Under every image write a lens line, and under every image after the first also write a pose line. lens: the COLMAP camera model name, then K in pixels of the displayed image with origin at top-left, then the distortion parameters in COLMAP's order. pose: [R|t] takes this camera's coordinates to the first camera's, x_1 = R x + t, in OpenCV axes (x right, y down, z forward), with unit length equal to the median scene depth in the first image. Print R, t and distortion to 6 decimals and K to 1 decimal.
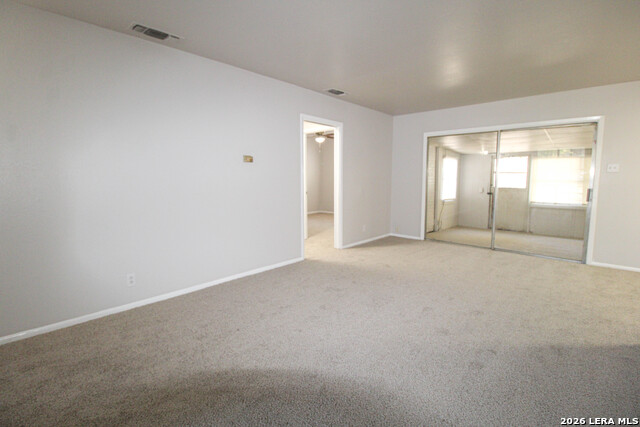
lens RADIAL K [[295.3, 0, 325.0], [0, 295.3, 206.4], [0, 0, 1]] dist [0.000337, -0.011890]
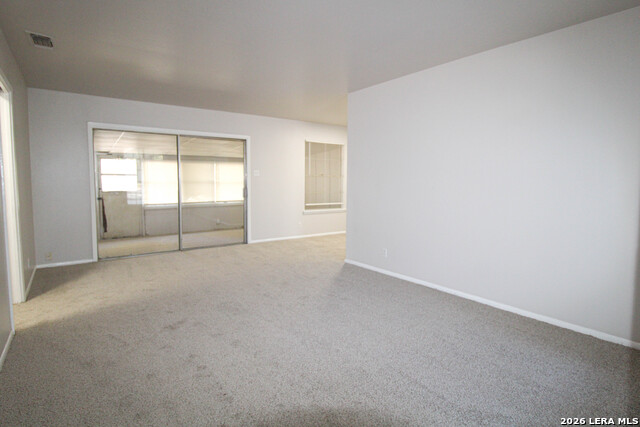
lens RADIAL K [[344.5, 0, 327.5], [0, 344.5, 204.4], [0, 0, 1]] dist [0.008526, -0.014822]
pose [[0.175519, -0.067384, 0.982167, -0.440328], [0.093925, 0.994250, 0.051428, -0.023370], [-0.979985, 0.083224, 0.180838, 0.242033]]
